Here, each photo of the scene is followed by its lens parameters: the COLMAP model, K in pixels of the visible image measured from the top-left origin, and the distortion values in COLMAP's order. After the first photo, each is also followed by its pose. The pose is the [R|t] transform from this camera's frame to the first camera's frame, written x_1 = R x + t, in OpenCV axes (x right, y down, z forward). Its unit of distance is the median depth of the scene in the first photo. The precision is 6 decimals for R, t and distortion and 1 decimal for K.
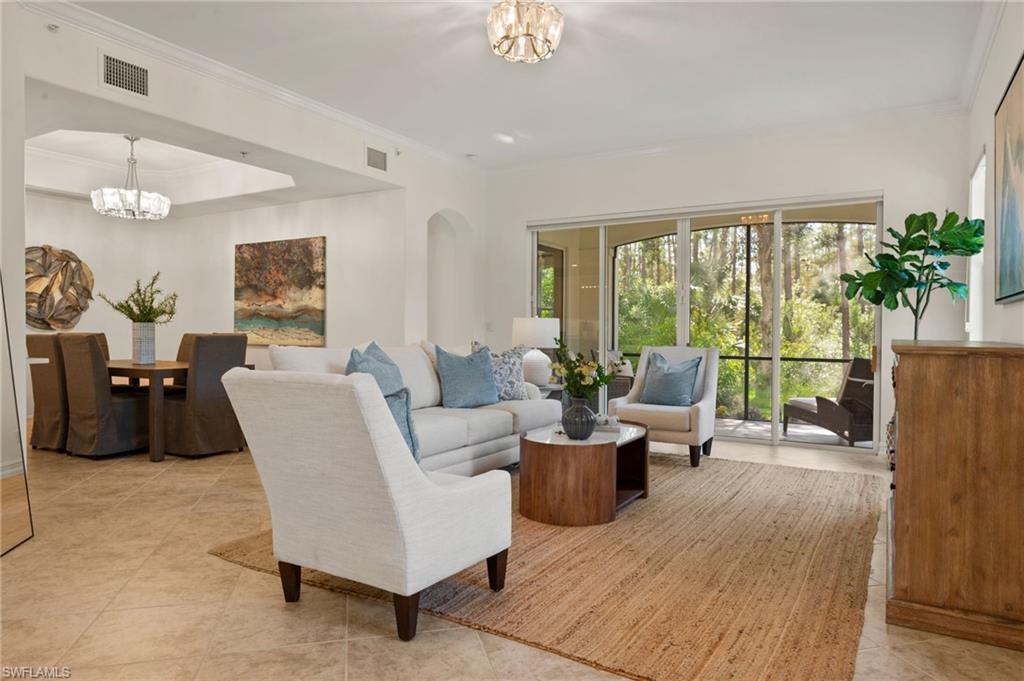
lens RADIAL K [[637.5, 0, 514.3], [0, 637.5, 339.2], [0, 0, 1]] dist [-0.006994, -0.000191]
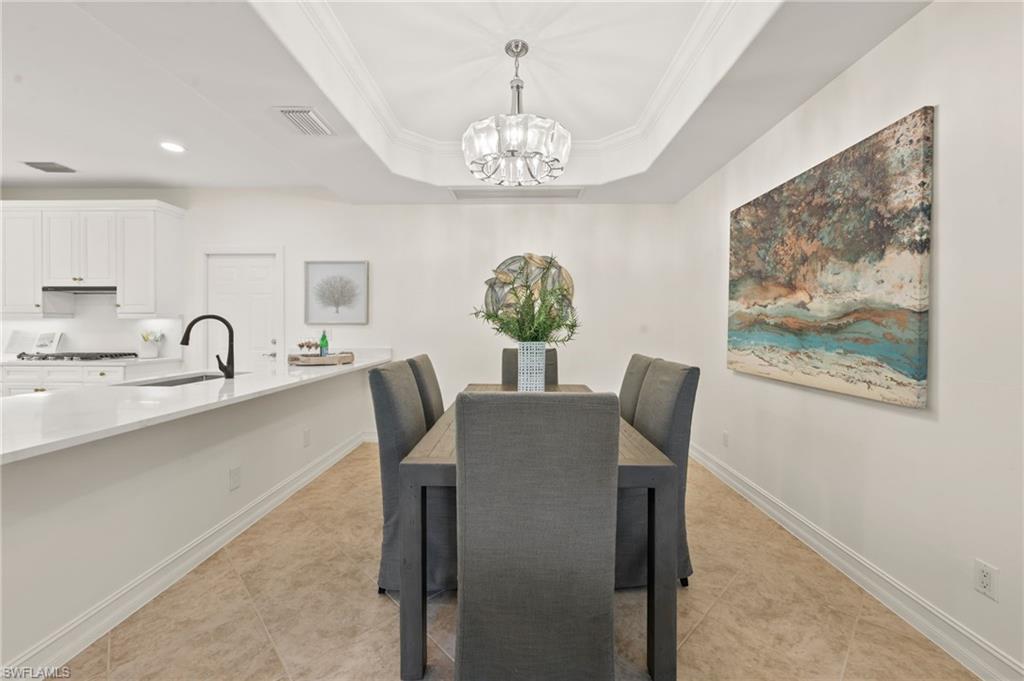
lens RADIAL K [[406.3, 0, 519.4], [0, 406.3, 327.2], [0, 0, 1]] dist [-0.000082, 0.000071]
pose [[0.496720, -0.002288, -0.867908, -0.213763], [-0.012709, 0.999870, -0.009910, -0.030737], [0.867818, 0.015953, 0.496626, 0.684730]]
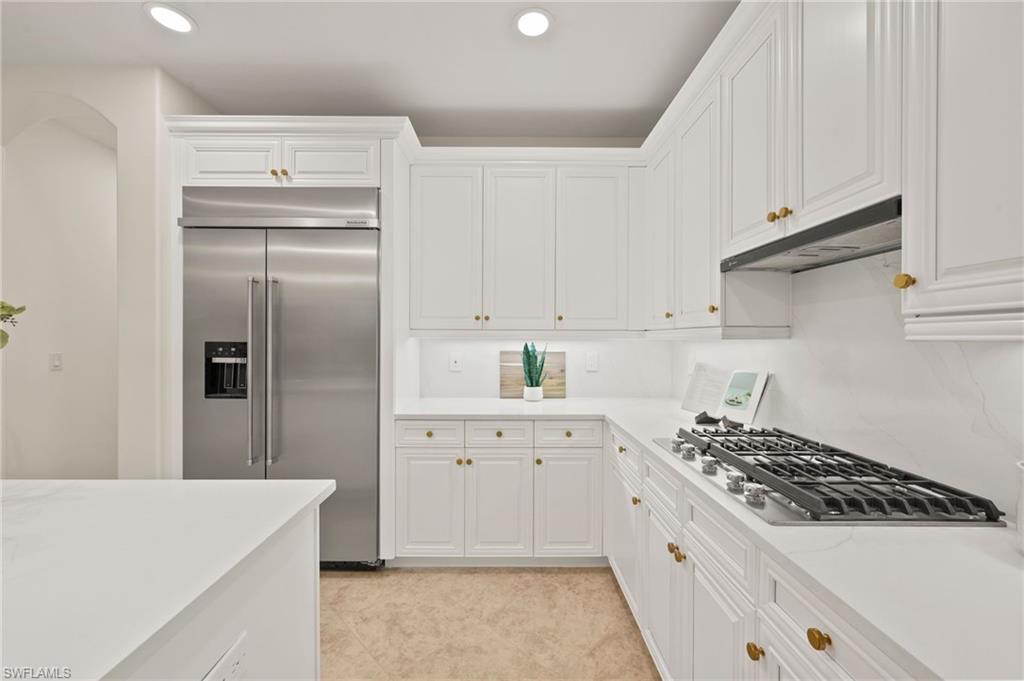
lens RADIAL K [[406.3, 0, 507.8], [0, 406.3, 339.7], [0, 0, 1]] dist [-0.000082, 0.000071]
pose [[-0.860908, -0.005592, -0.508730, -0.828493], [-0.014494, 0.999803, 0.013538, -0.041856], [0.508555, 0.019028, -0.860819, 0.521365]]
